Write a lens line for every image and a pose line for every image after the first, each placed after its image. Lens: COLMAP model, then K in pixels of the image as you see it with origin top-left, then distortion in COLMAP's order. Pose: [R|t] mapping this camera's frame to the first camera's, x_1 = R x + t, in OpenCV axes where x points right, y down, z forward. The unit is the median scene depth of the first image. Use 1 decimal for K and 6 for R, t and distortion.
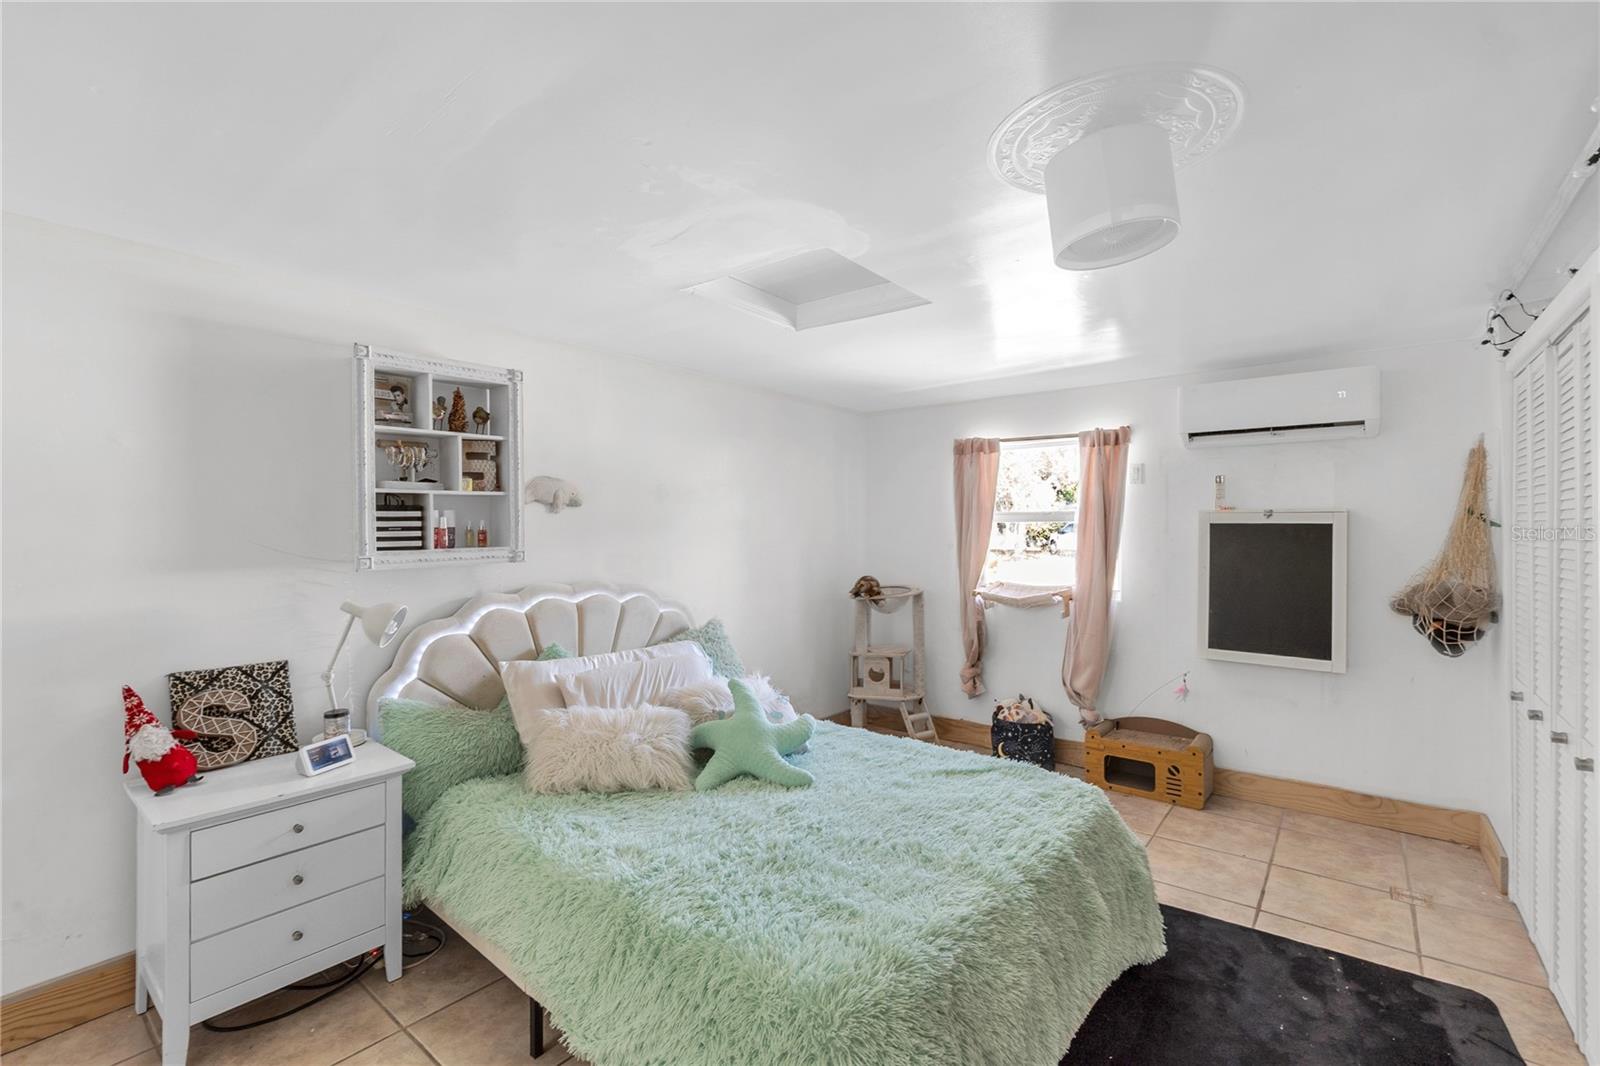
lens RADIAL K [[701.7, 0, 791.5], [0, 701.7, 528.1], [0, 0, 1]] dist [-0.008865, 0.001168]
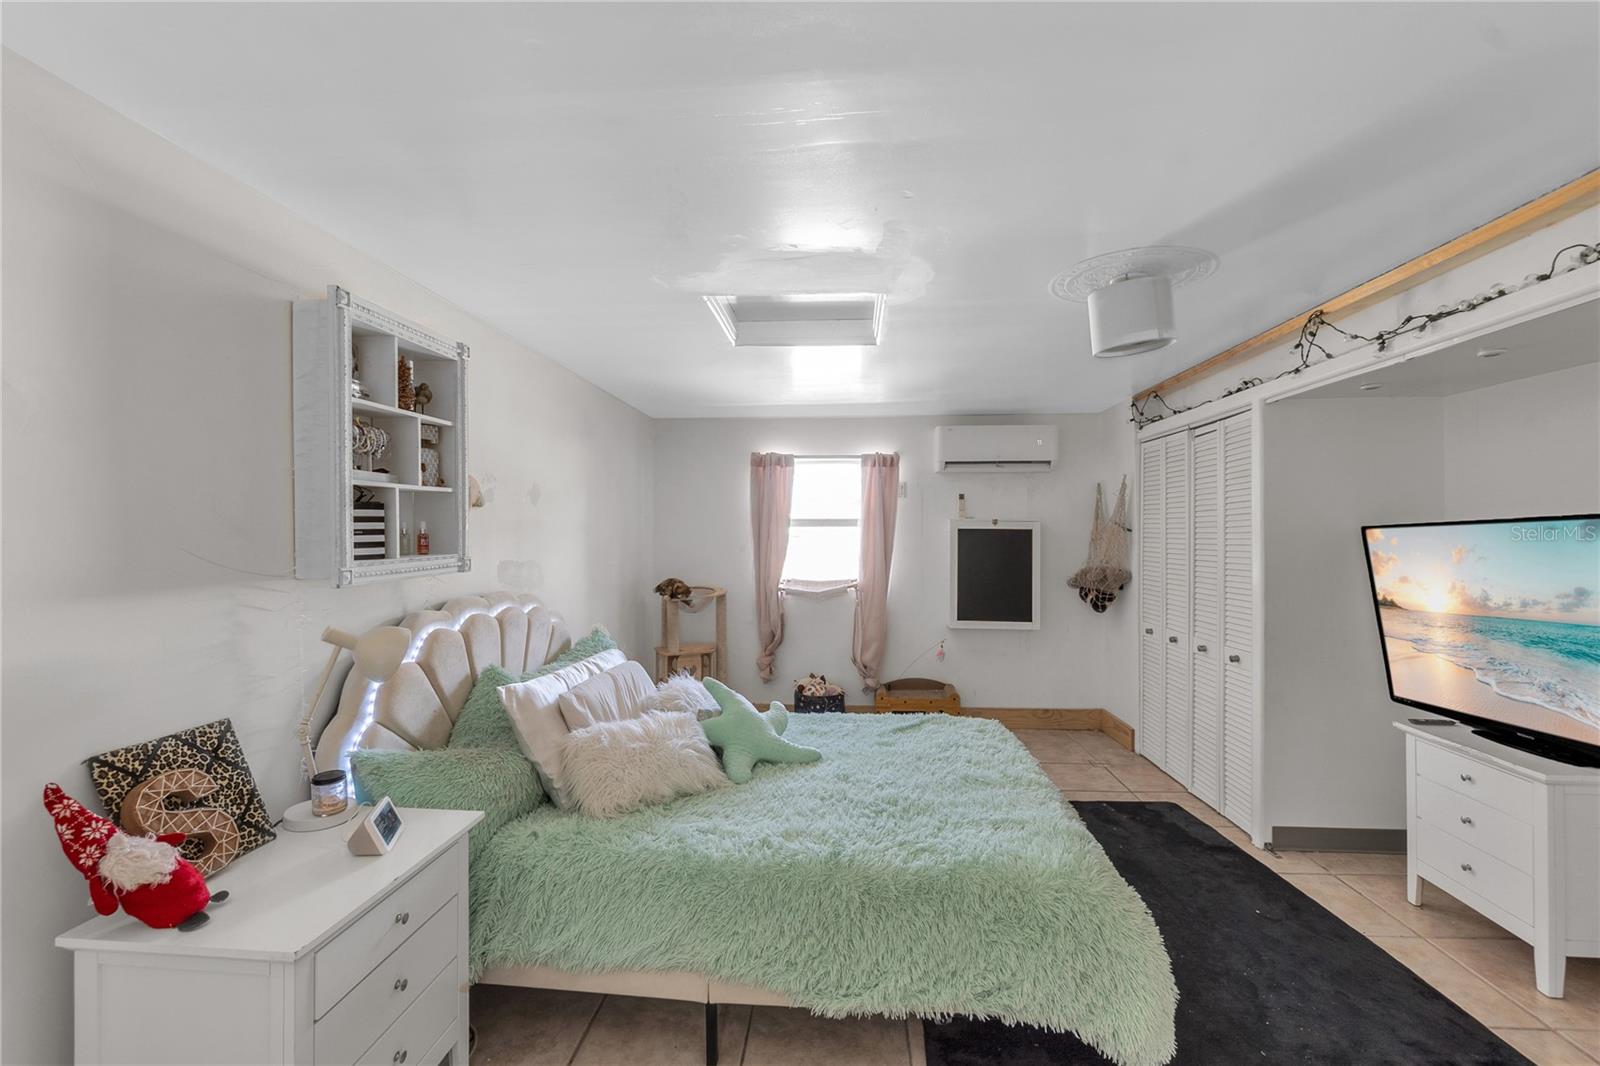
lens RADIAL K [[701.7, 0, 789.8], [0, 701.7, 536.6], [0, 0, 1]] dist [-0.008865, 0.001168]
pose [[0.820990, -0.002319, 0.570938, -0.590505], [-0.001359, 0.999981, 0.006015, 0.000724], [-0.570941, -0.005714, 0.820971, 0.088962]]
